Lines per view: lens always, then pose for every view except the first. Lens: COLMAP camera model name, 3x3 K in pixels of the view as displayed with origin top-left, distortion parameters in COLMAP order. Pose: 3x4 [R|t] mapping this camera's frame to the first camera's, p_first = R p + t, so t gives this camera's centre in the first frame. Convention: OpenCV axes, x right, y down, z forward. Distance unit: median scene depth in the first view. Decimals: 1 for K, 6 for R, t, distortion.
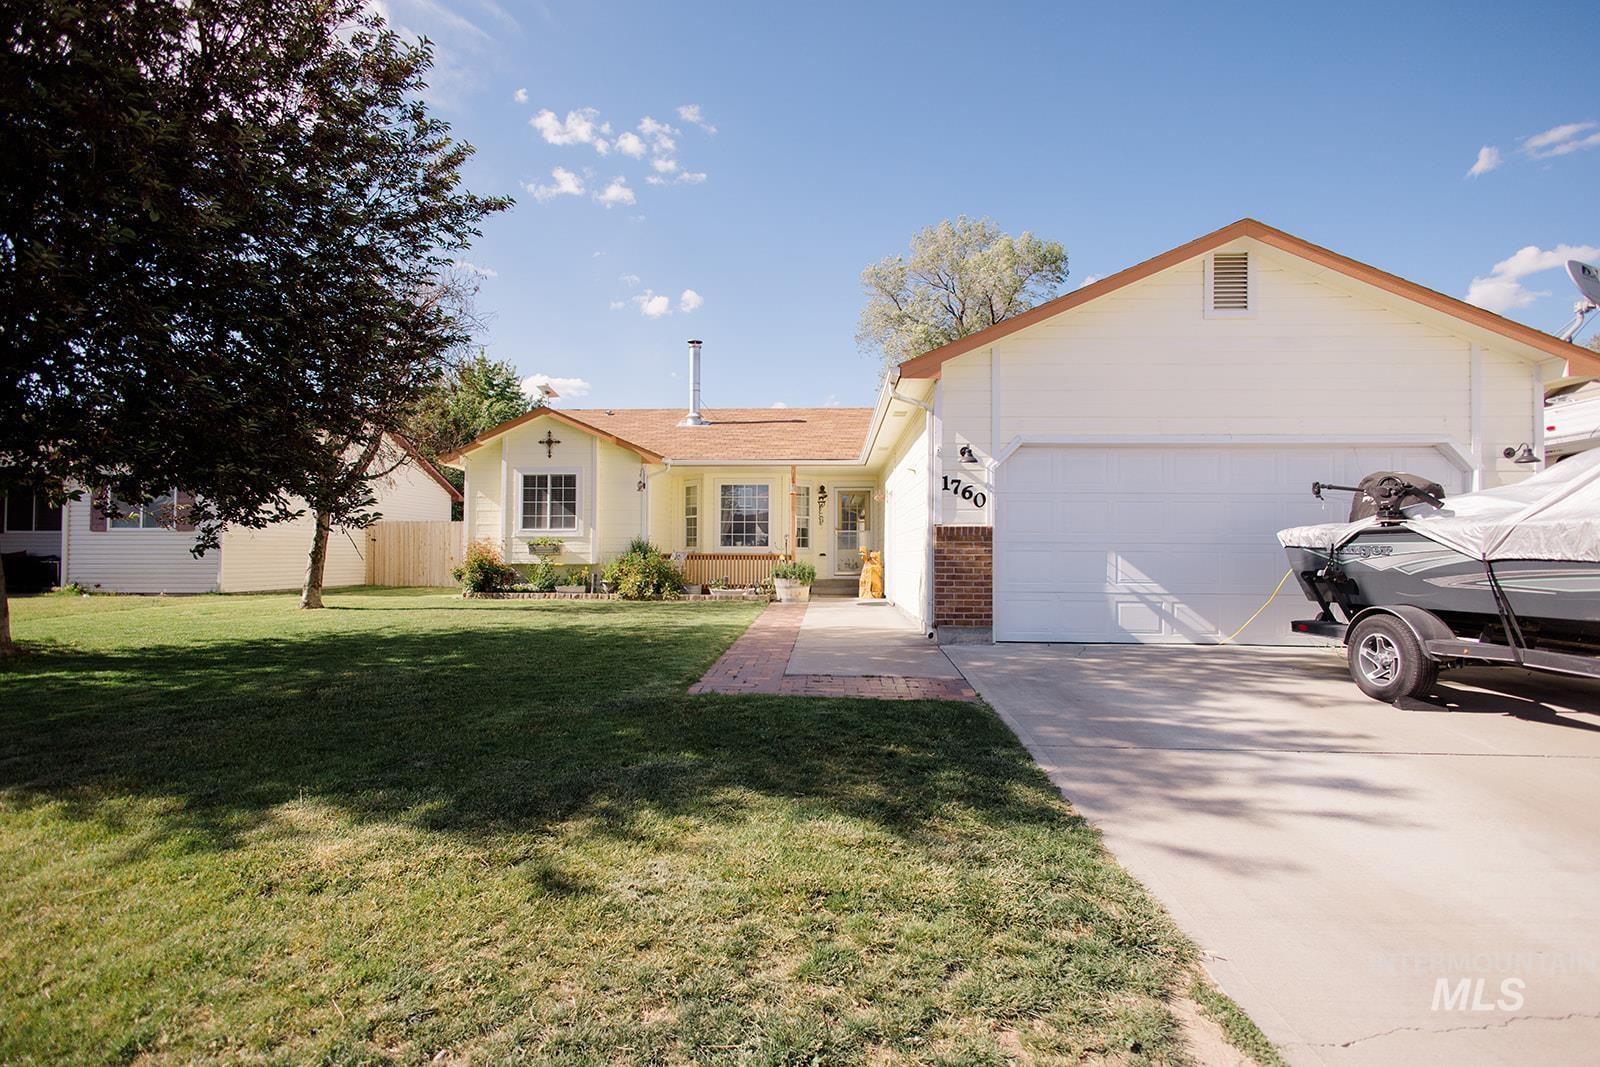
lens RADIAL K [[754.0, 0, 800.0], [0, 754.0, 545.2], [0, 0, 1]] dist [0.002398, -0.000418]
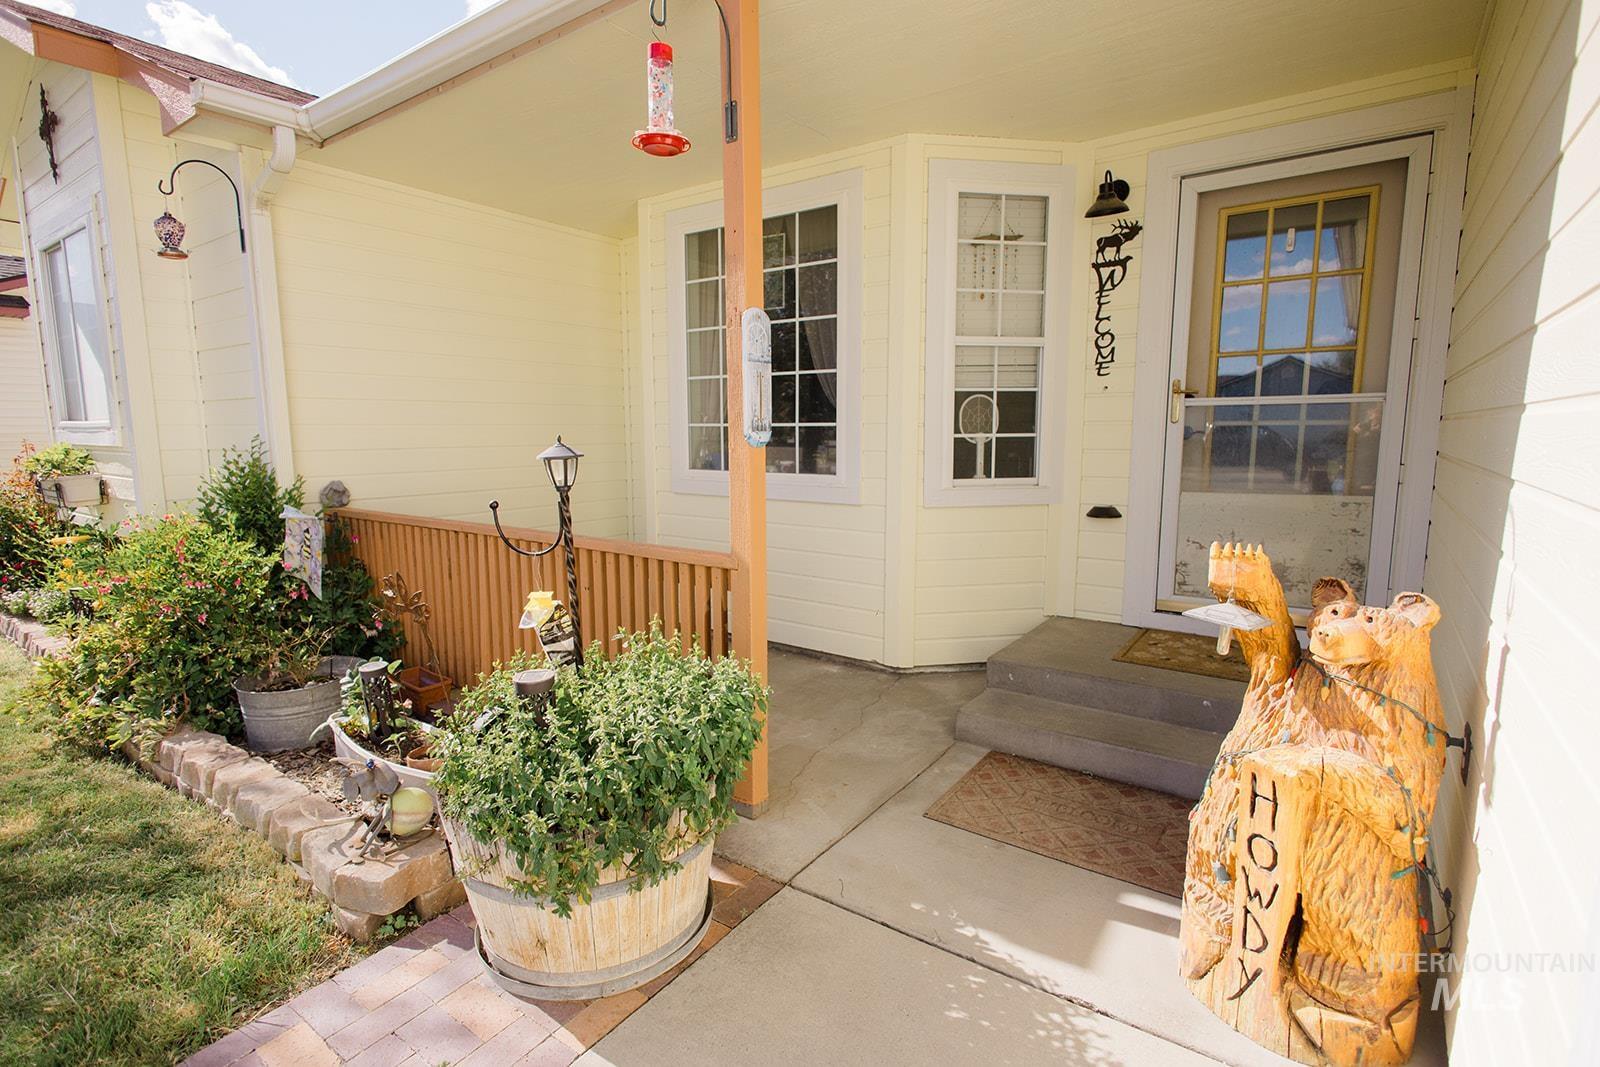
lens RADIAL K [[754.4, 0, 807.0], [0, 754.4, 529.1], [0, 0, 1]] dist [0.003101, -0.001937]
pose [[0.833371, 0.070015, -0.548262, 0.090413], [0.002388, 0.991479, 0.130246, -0.012804], [0.552709, -0.109852, 0.826102, 0.886663]]
